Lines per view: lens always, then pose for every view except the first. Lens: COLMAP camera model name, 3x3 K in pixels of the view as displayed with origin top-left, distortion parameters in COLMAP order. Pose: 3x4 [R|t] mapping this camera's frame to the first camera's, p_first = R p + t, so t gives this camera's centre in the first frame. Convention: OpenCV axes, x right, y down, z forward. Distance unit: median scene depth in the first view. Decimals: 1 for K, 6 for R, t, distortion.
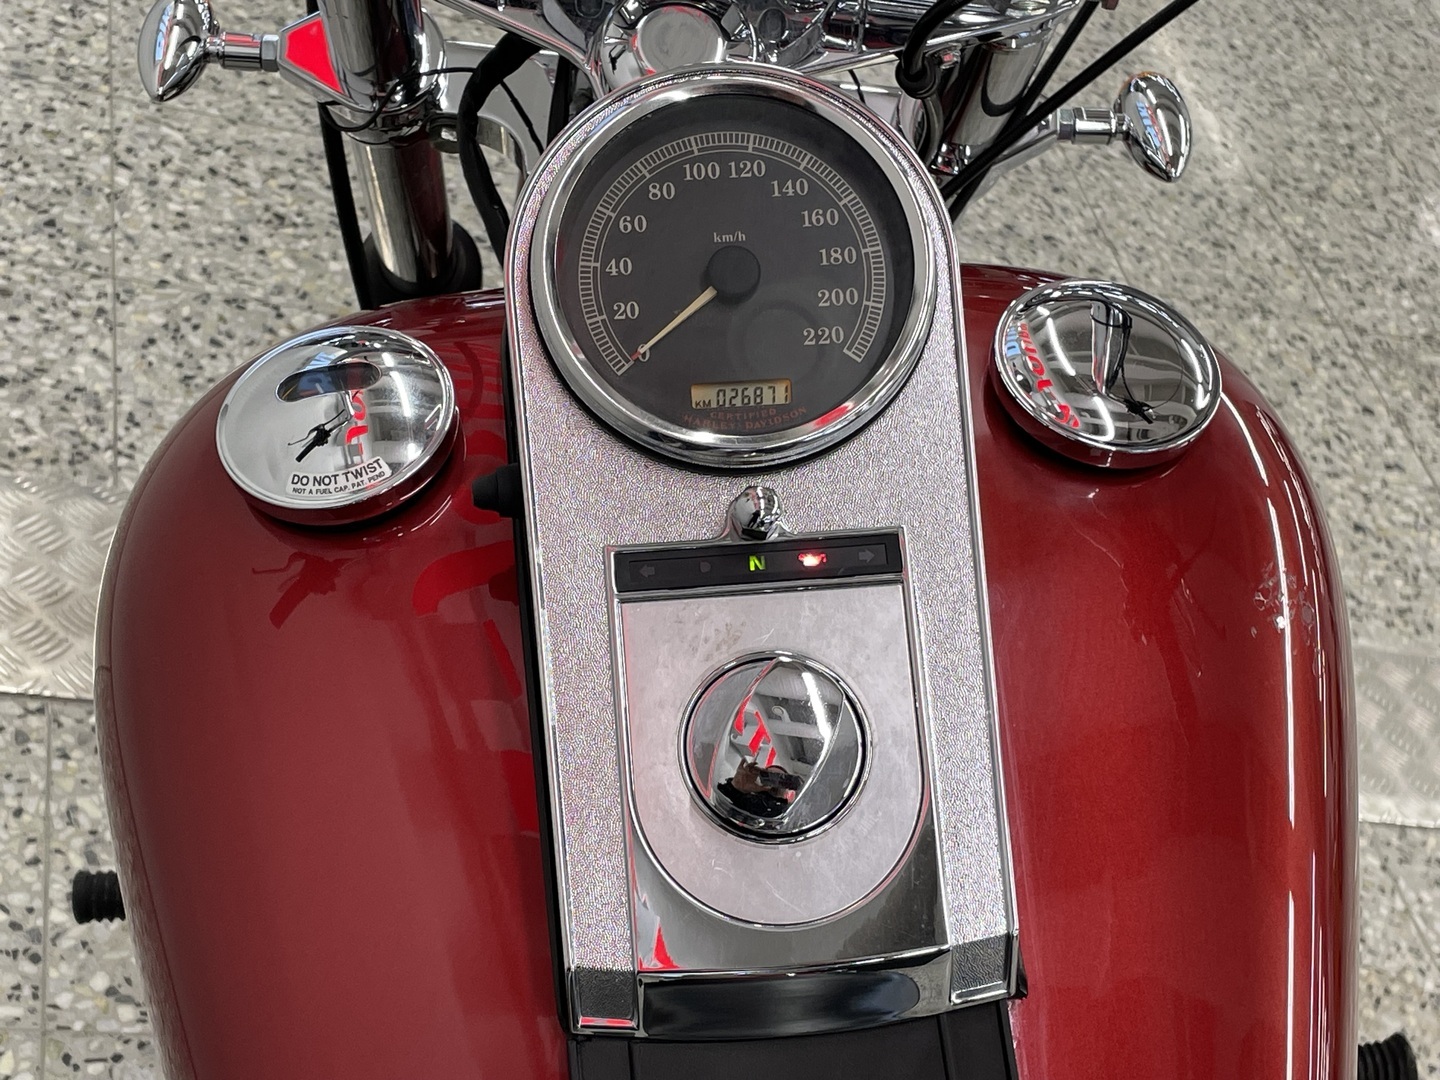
lens RADIAL K [[2206.5, 0, 709.8], [0, 2206.5, 551.4], [0, 0, 1]] dist [0.027459, 0.000000]
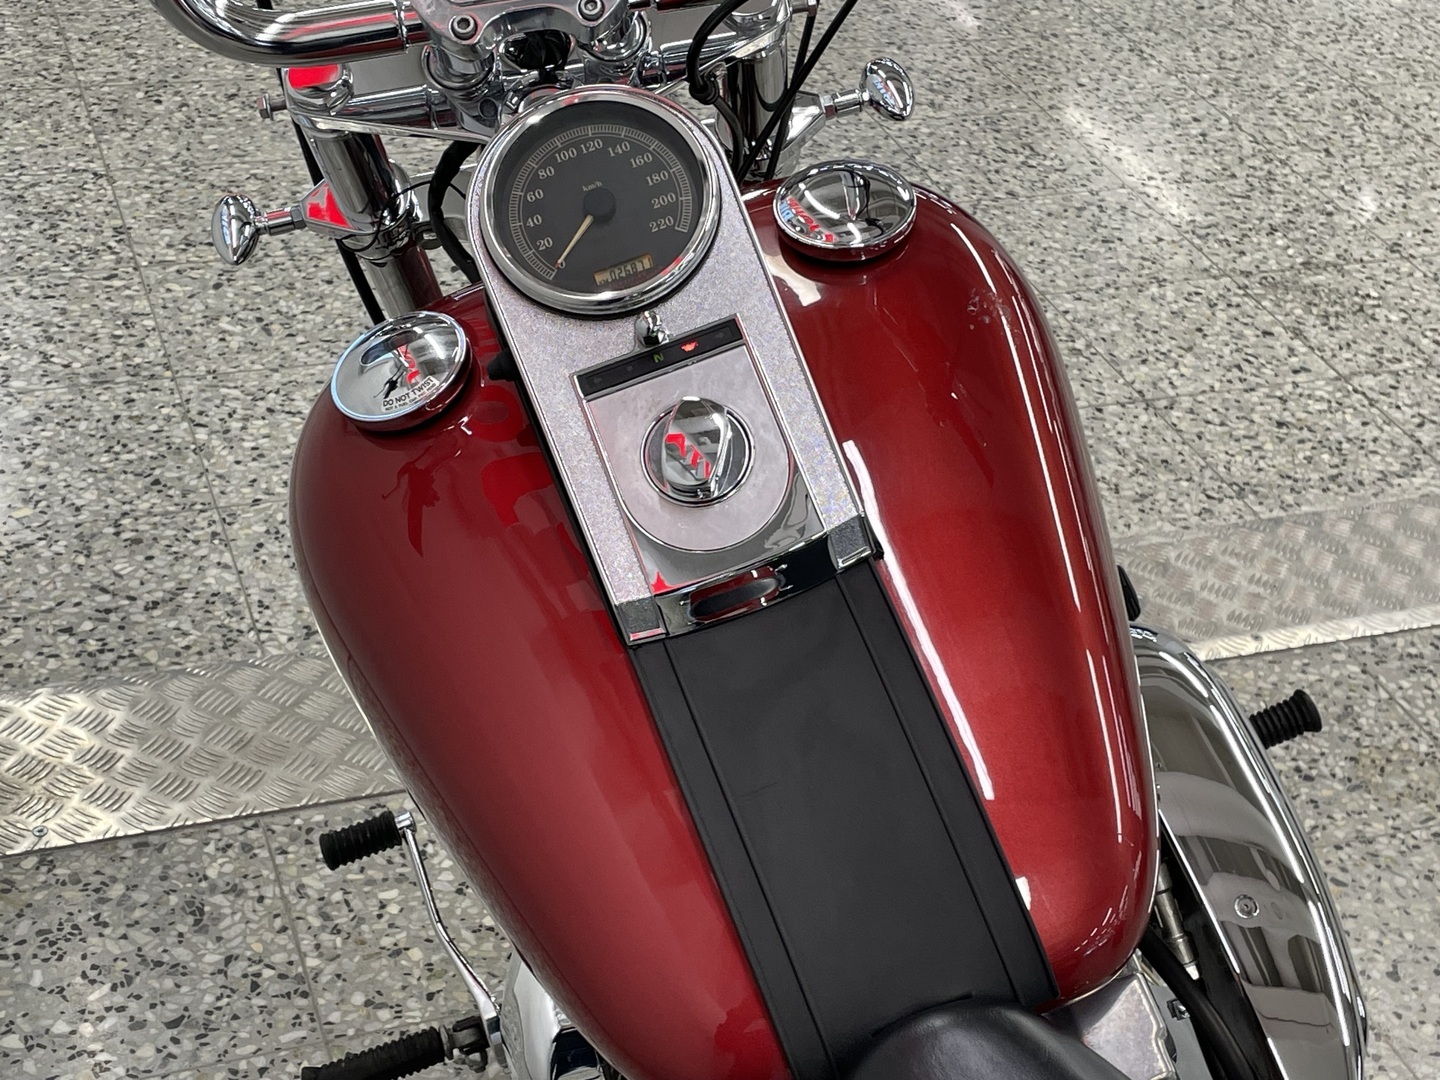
lens RADIAL K [[2206.5, 0, 723.1], [0, 2206.5, 528.6], [0, 0, 1]] dist [0.027459, 0.000000]
pose [[0.957302, -0.288479, -0.018786, 0.020447], [0.284826, 0.952307, -0.109475, 0.107378], [0.049471, 0.099450, 0.993812, -0.216117]]
